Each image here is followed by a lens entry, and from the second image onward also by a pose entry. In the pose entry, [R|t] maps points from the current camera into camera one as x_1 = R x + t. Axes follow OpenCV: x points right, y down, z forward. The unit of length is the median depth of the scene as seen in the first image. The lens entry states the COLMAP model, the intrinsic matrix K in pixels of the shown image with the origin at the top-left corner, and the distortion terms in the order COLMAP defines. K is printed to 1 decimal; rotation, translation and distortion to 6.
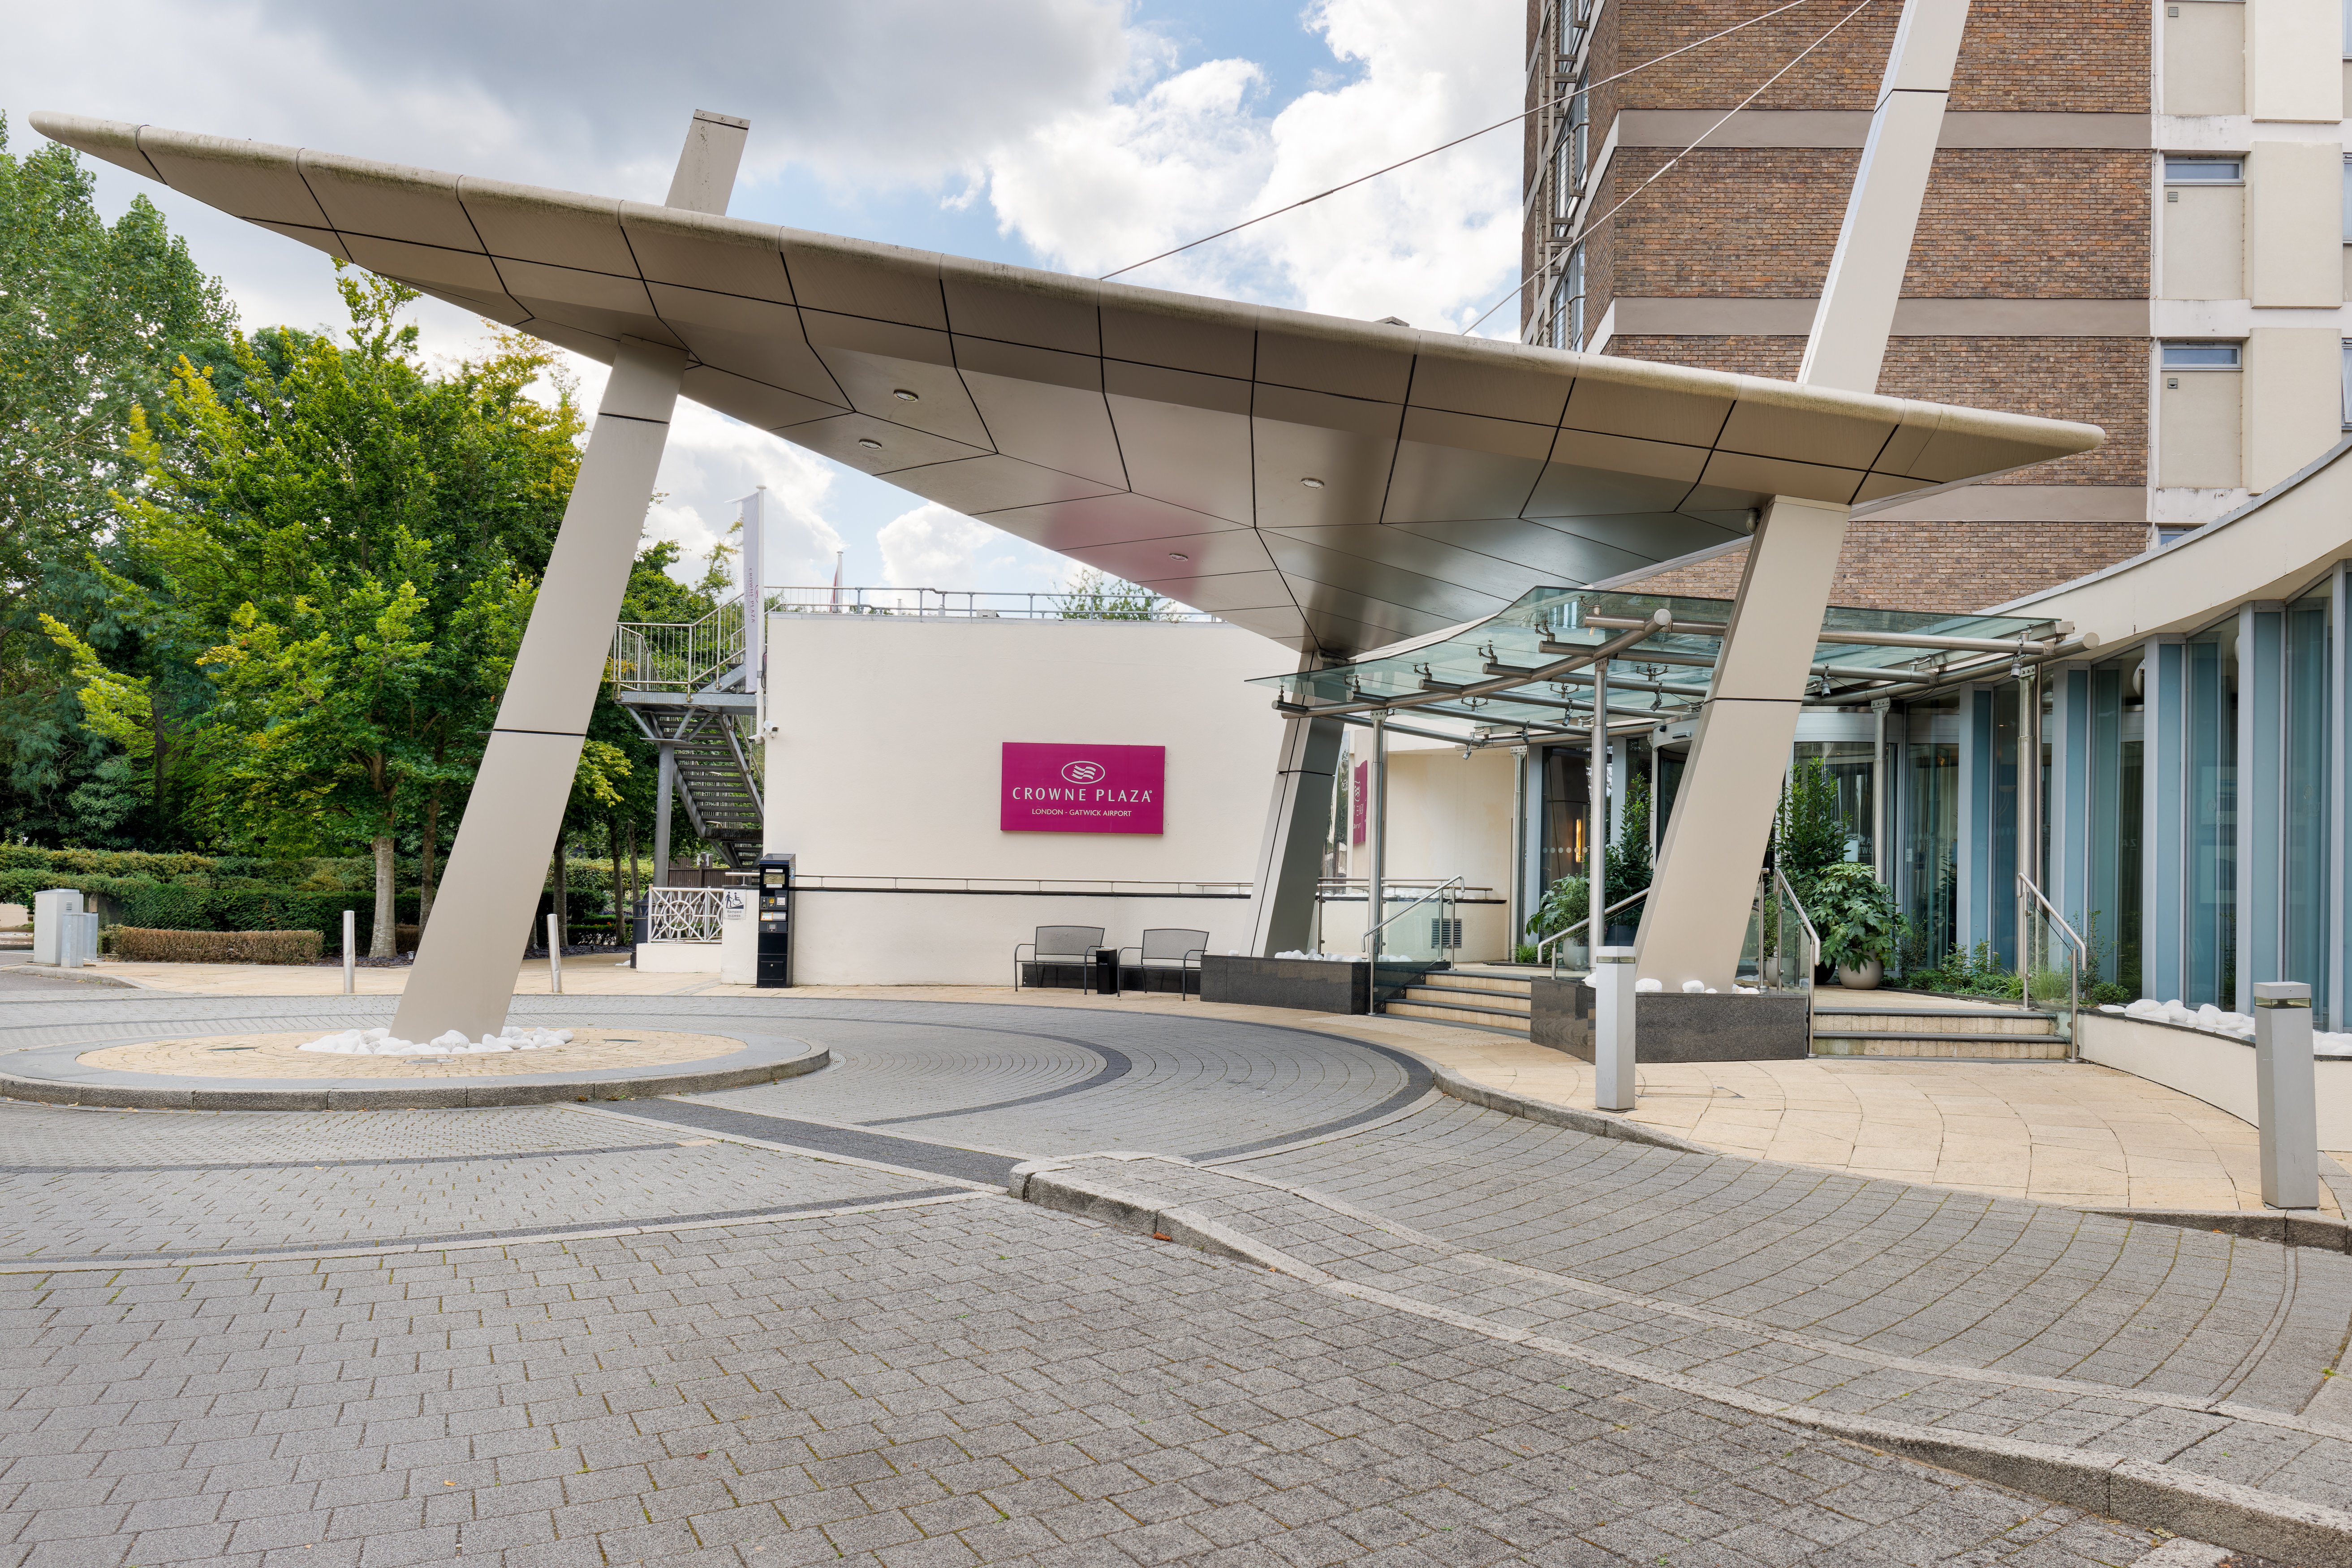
lens RADIAL K [[1611.3, 0, 1175.0], [0, 1611.3, 918.6], [0, 0, 1]] dist [0.103753, -0.072298]
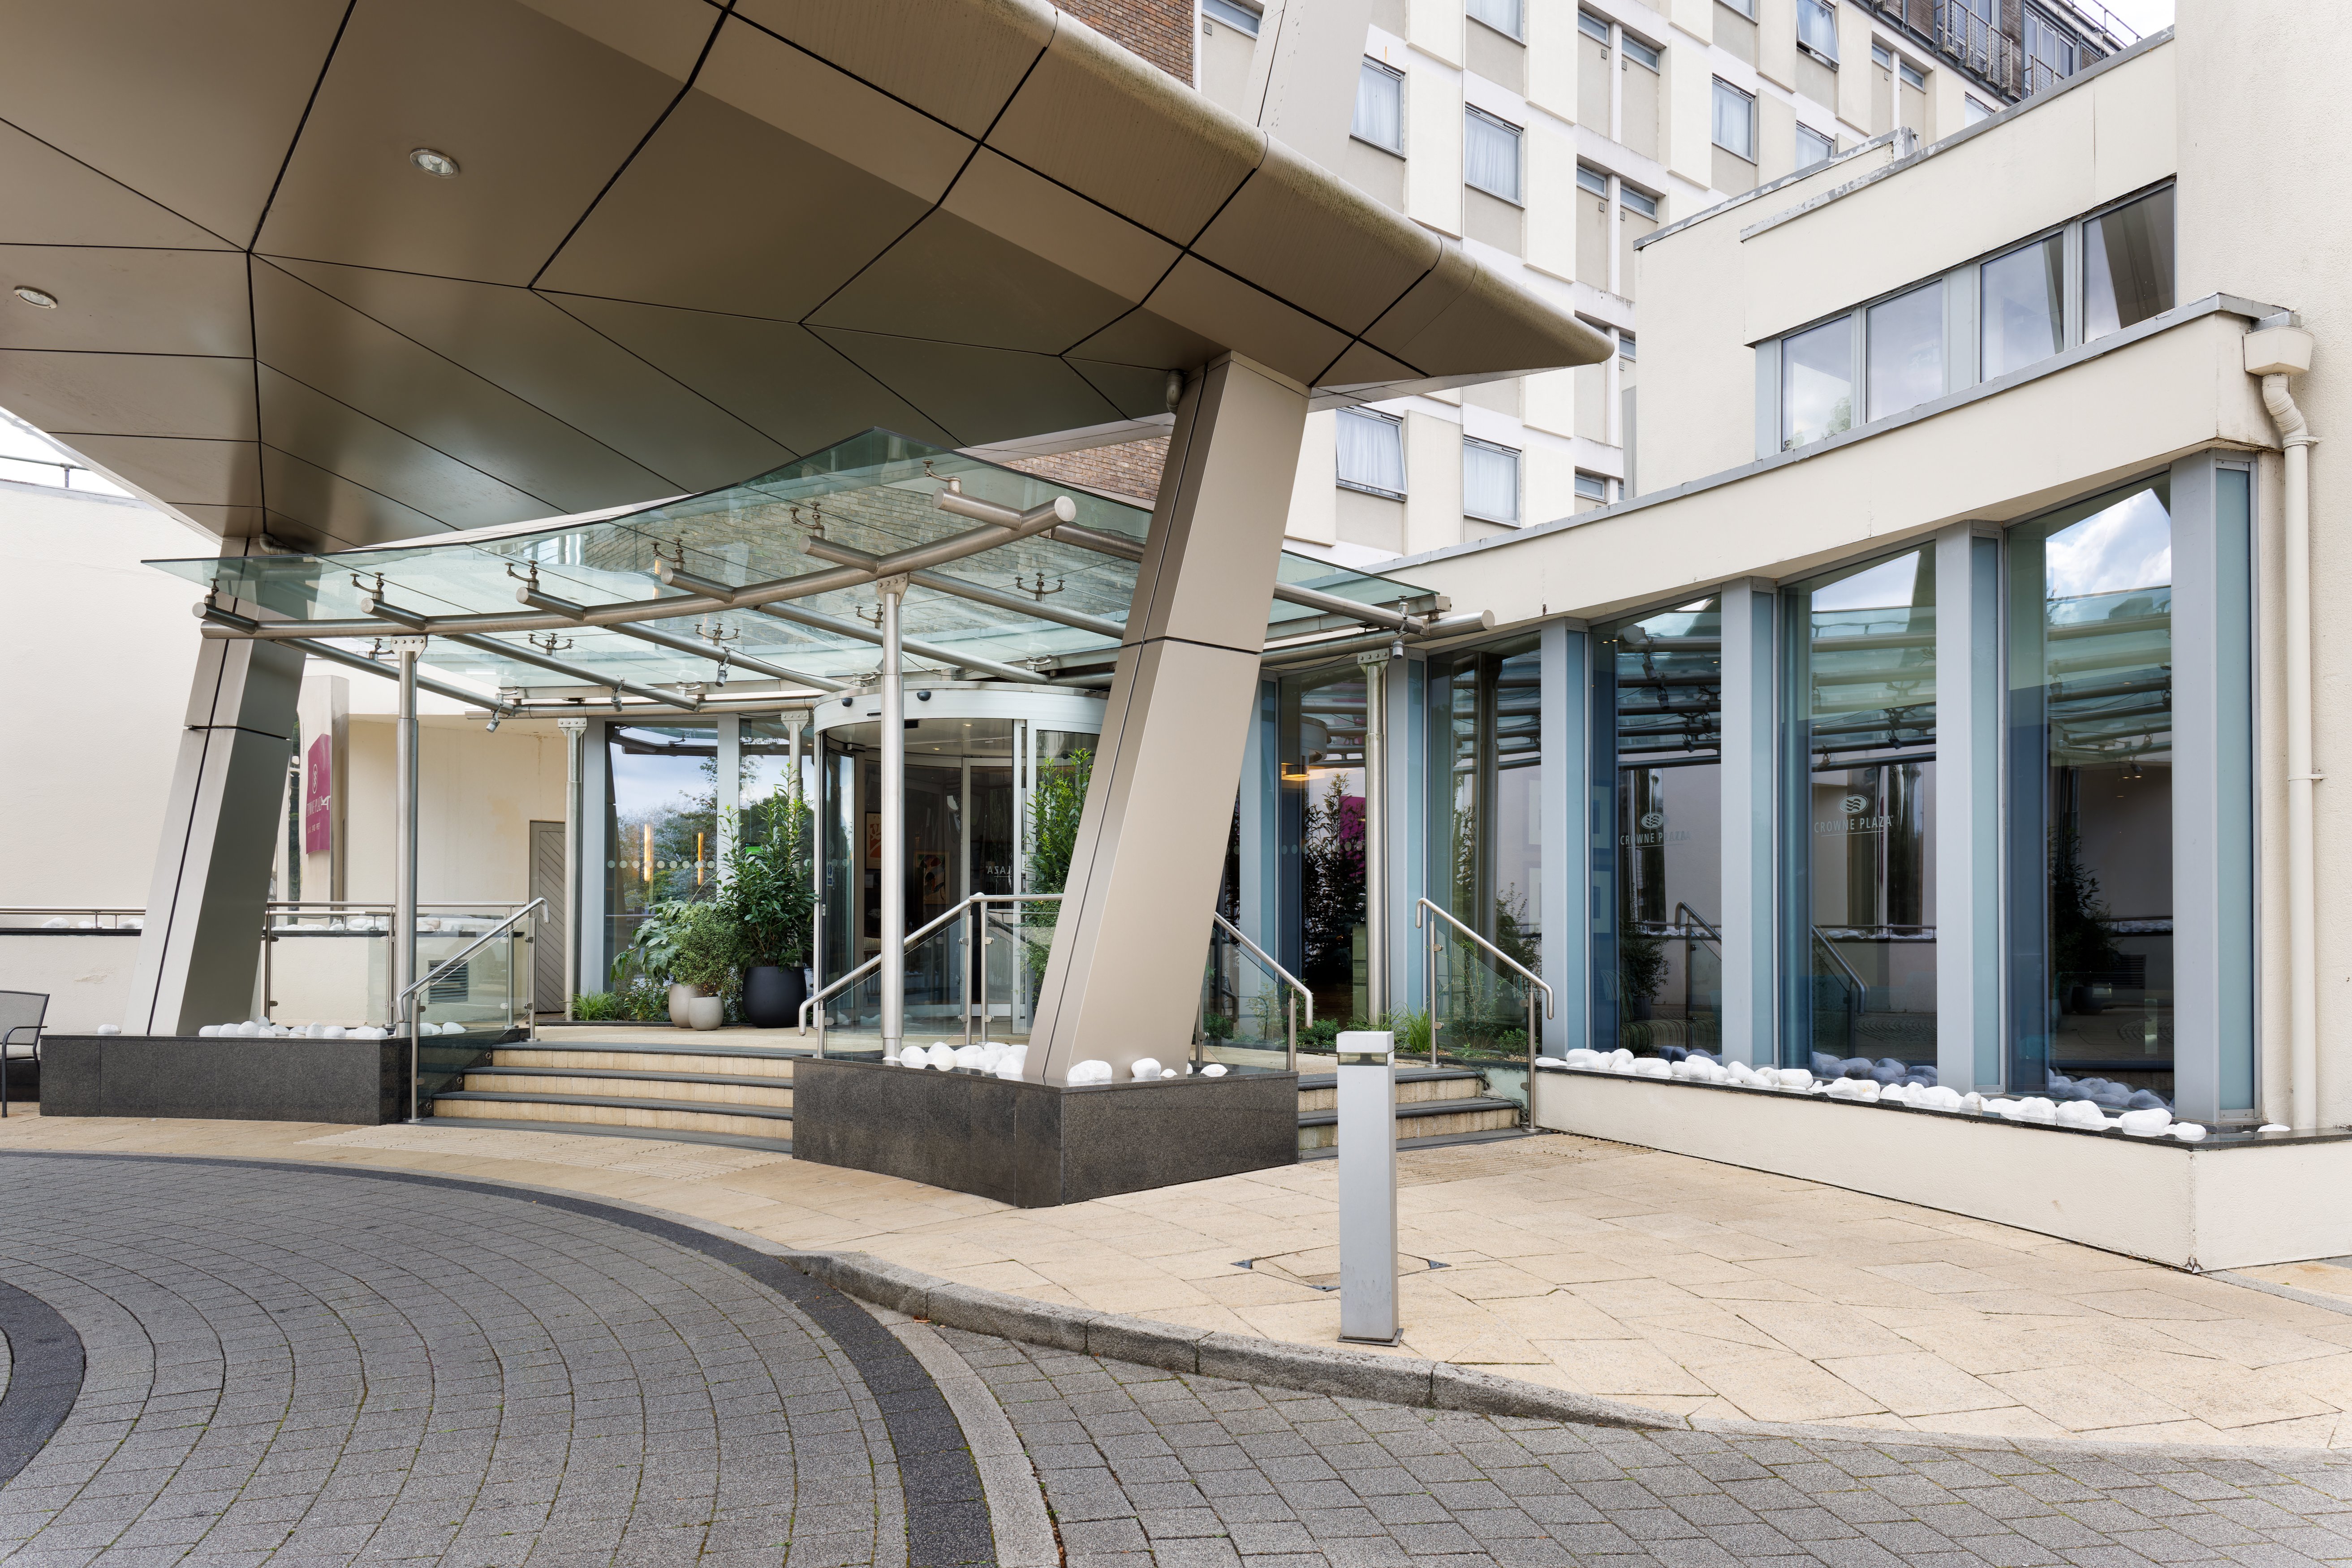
lens RADIAL K [[1611.3, 0, 1175.0], [0, 1611.3, 918.6], [0, 0, 1]] dist [0.103753, -0.072298]
pose [[0.760228, -0.005116, 0.649636, -0.065261], [0.014568, 0.999852, -0.009173, -0.008493], [-0.649493, 0.016438, 0.760190, 0.327314]]
